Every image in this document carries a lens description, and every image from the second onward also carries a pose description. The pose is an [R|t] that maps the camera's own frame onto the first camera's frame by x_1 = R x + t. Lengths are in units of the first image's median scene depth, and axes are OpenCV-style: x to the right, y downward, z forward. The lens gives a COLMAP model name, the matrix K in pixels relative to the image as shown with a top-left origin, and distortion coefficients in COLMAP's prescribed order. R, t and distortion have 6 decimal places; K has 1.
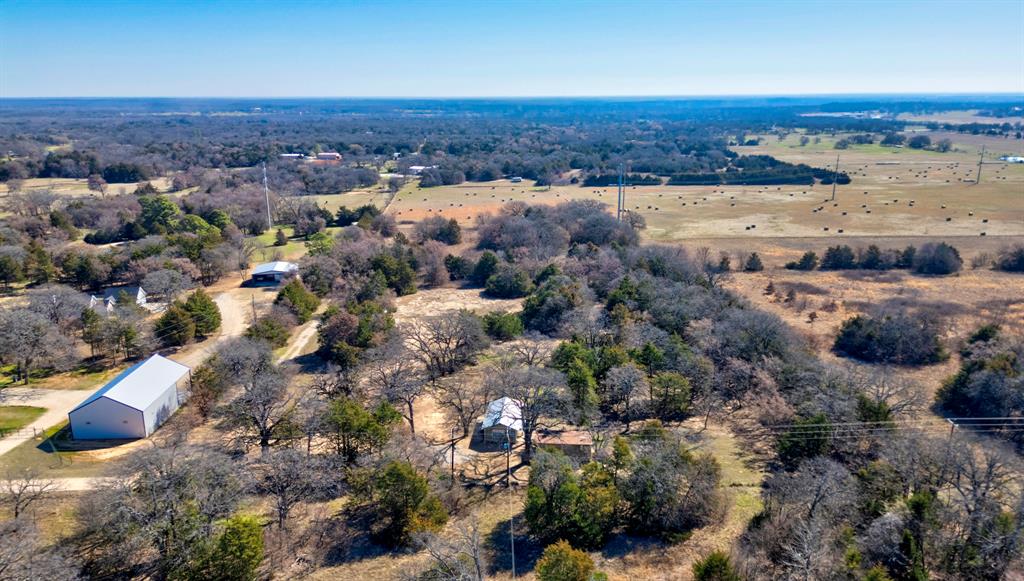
lens RADIAL K [[735.5, 0, 508.7], [0, 735.5, 292.9], [0, 0, 1]] dist [0.038779, -0.028469]
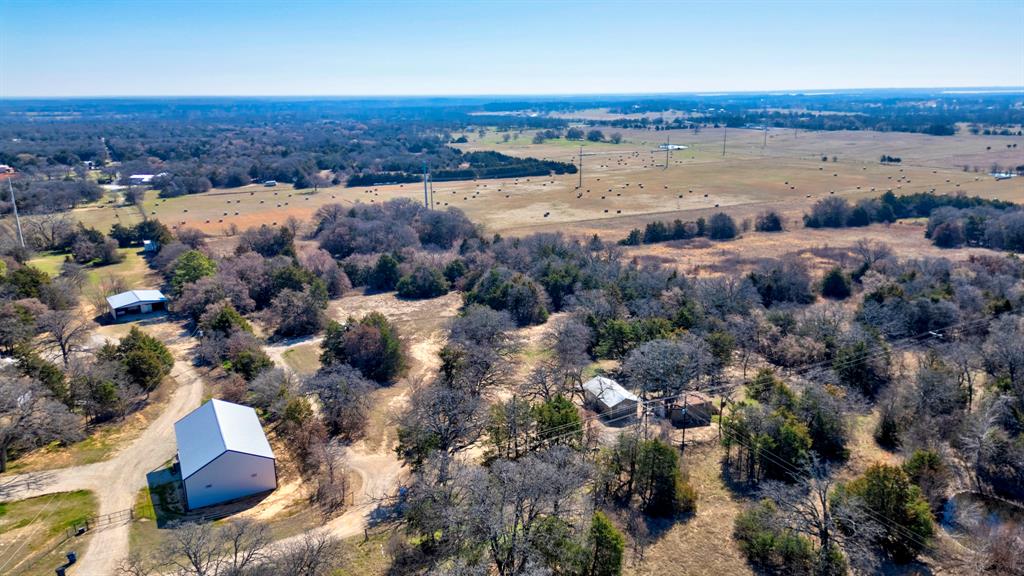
lens RADIAL K [[732.7, 0, 513.1], [0, 732.7, 286.4], [0, 0, 1]] dist [0.046781, -0.019893]
pose [[0.895670, -0.114837, 0.429636, -0.114522], [0.118231, 0.992806, 0.018888, -0.004530], [-0.428715, 0.033879, 0.902804, 0.019326]]
